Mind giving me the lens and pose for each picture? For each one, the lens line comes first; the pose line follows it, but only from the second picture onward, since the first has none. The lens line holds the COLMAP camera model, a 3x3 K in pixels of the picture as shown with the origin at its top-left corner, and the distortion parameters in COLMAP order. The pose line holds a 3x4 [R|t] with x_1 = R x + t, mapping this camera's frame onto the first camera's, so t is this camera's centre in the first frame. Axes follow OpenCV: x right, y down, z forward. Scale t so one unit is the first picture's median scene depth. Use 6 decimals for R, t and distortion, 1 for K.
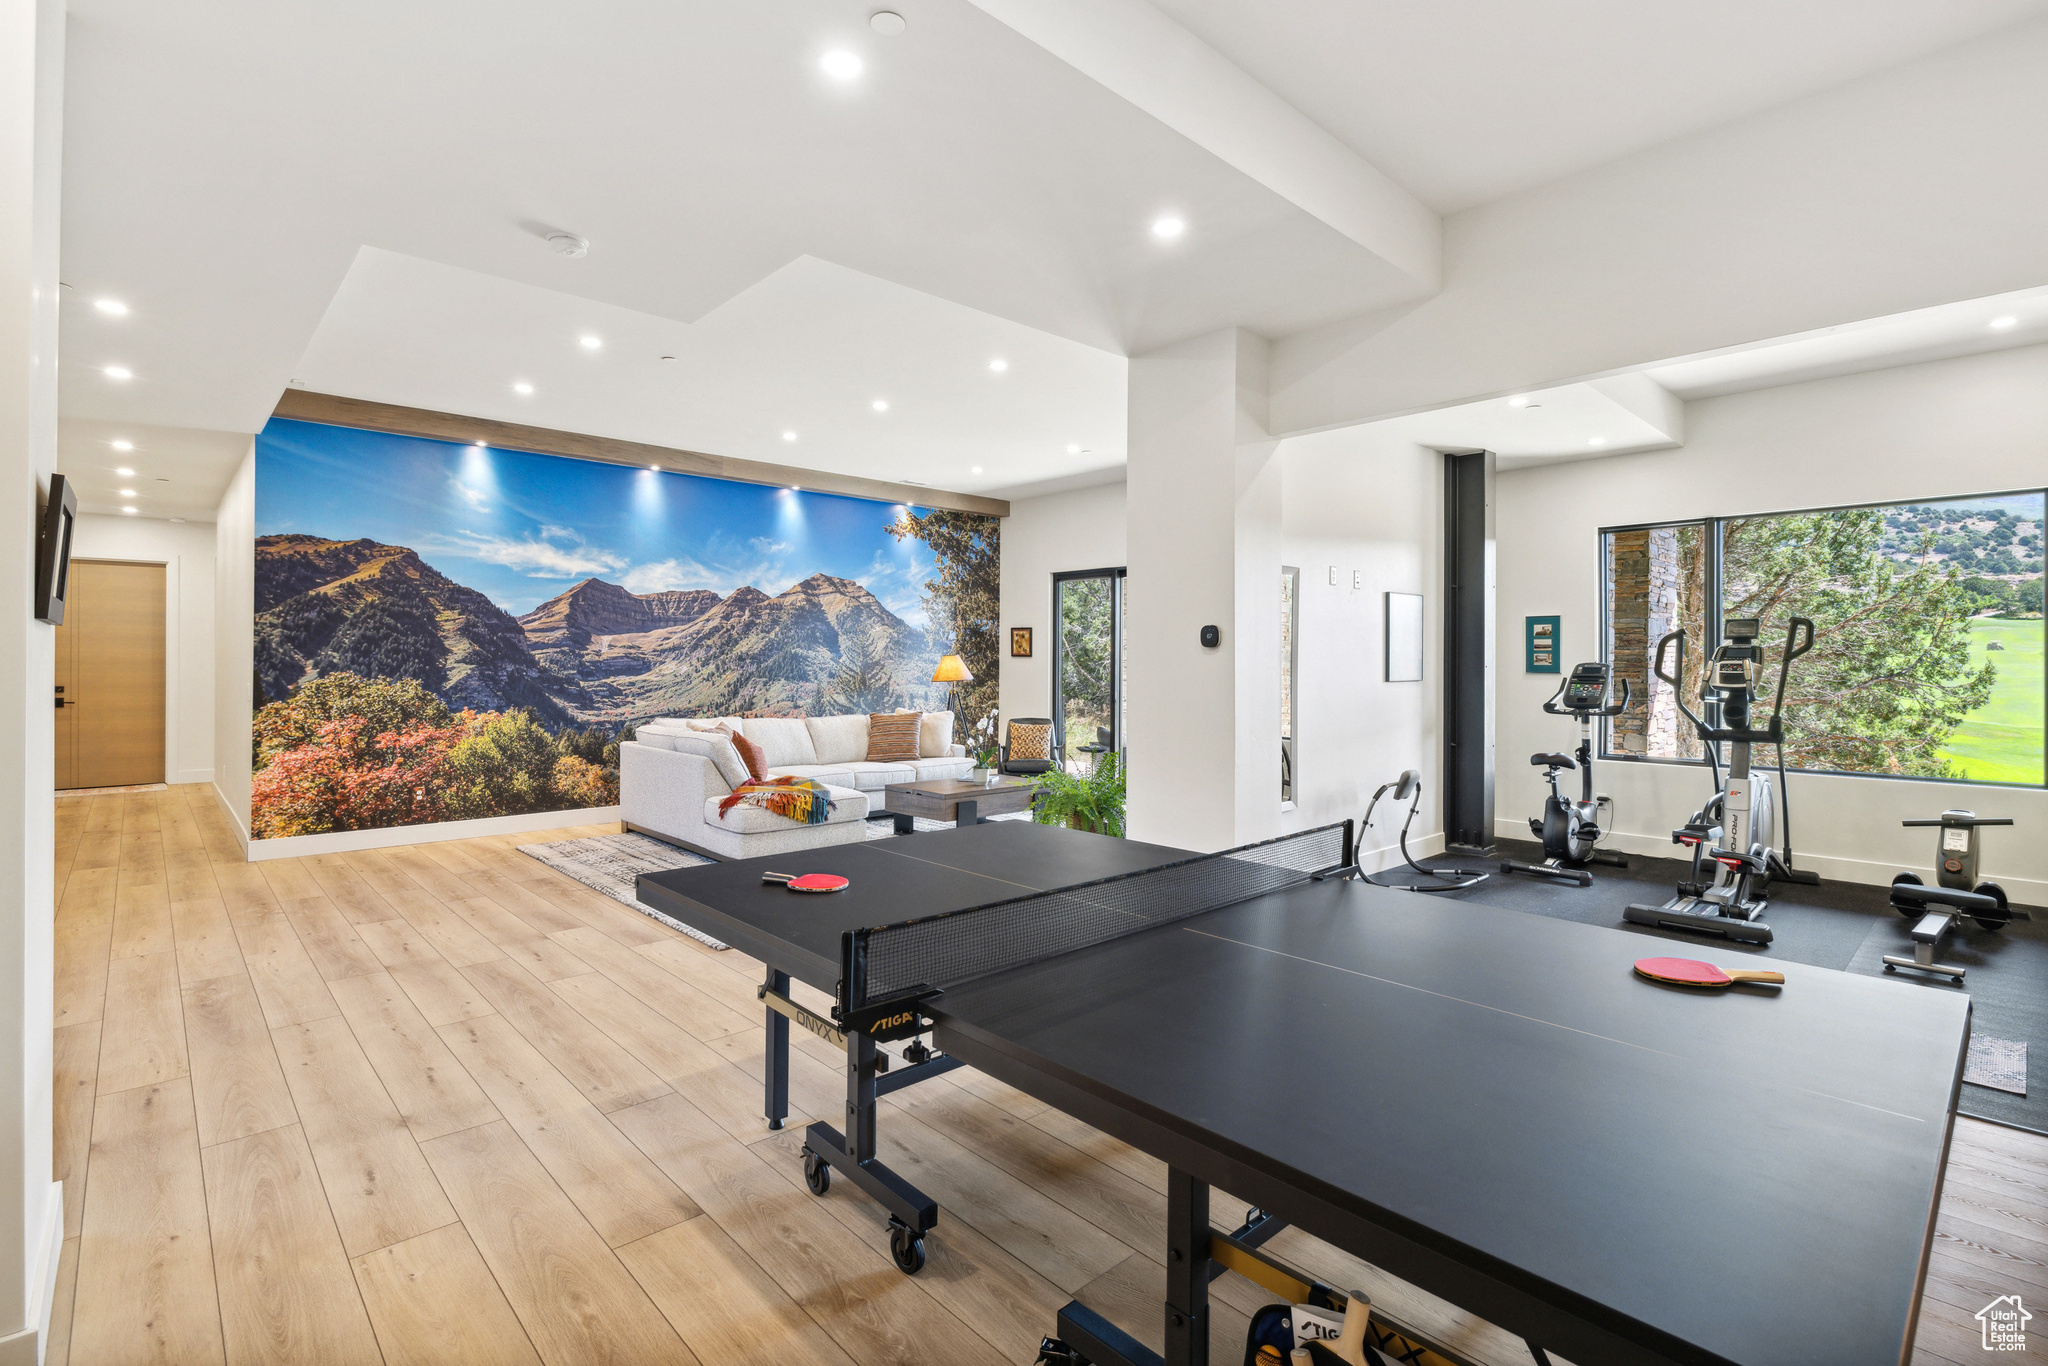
lens RADIAL K [[954.0, 0, 1011.5], [0, 954.0, 661.4], [0, 0, 1]] dist [-0.009608, 0.002193]
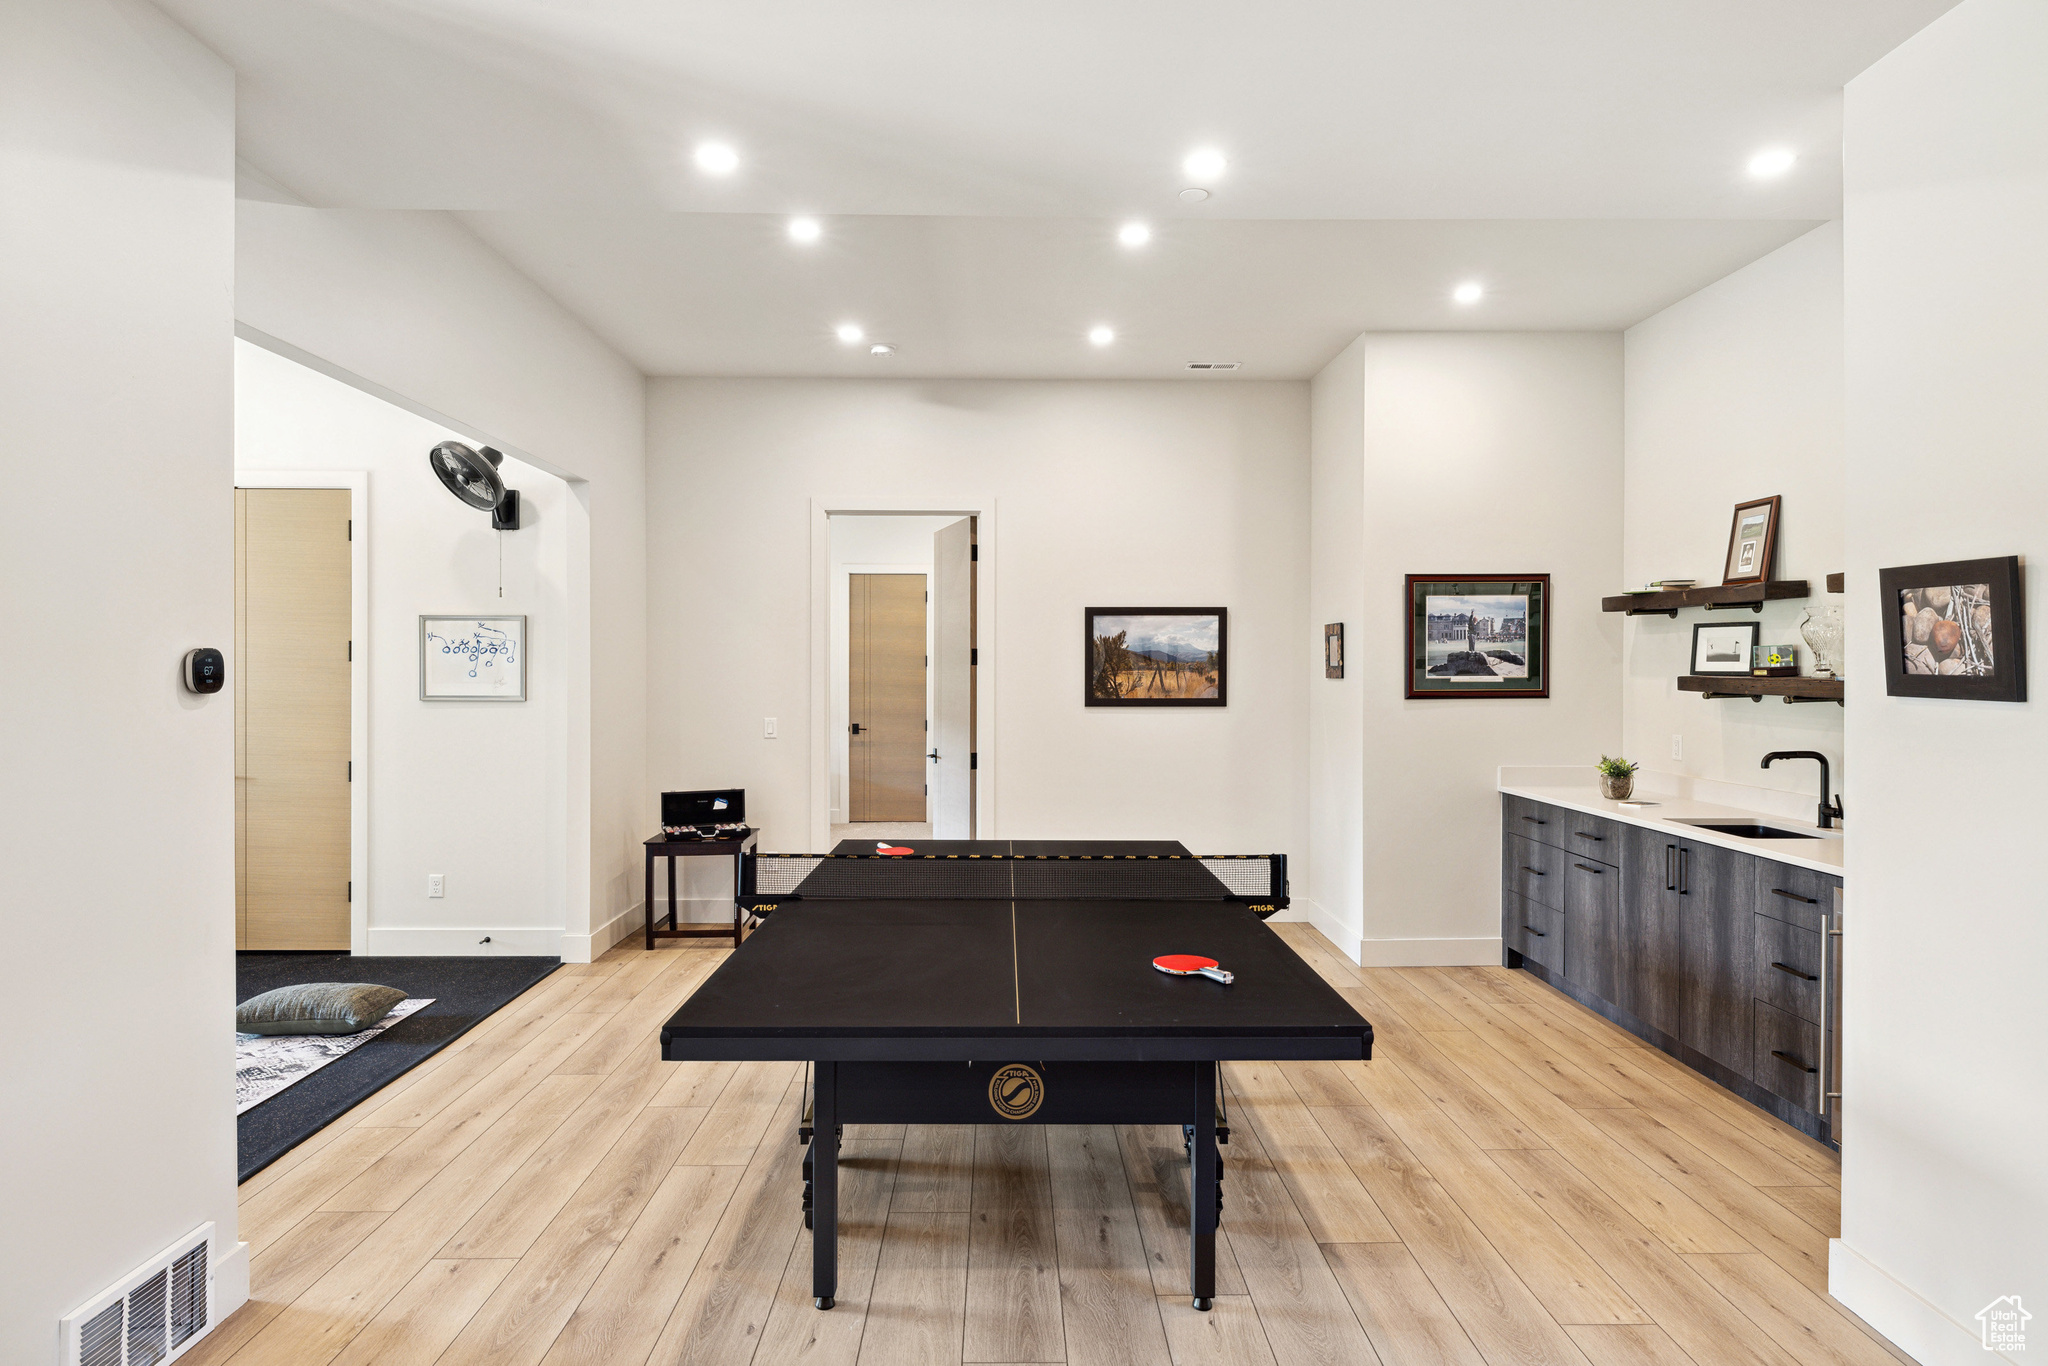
lens RADIAL K [[1141.0, 0, 1019.2], [0, 1141.0, 673.3], [0, 0, 1]] dist [-0.003568, 0.001475]
pose [[-0.747263, -0.008276, 0.664477, -0.296046], [-0.006929, 0.999965, 0.004662, -0.018769], [-0.664492, -0.001121, -0.747294, 0.703739]]
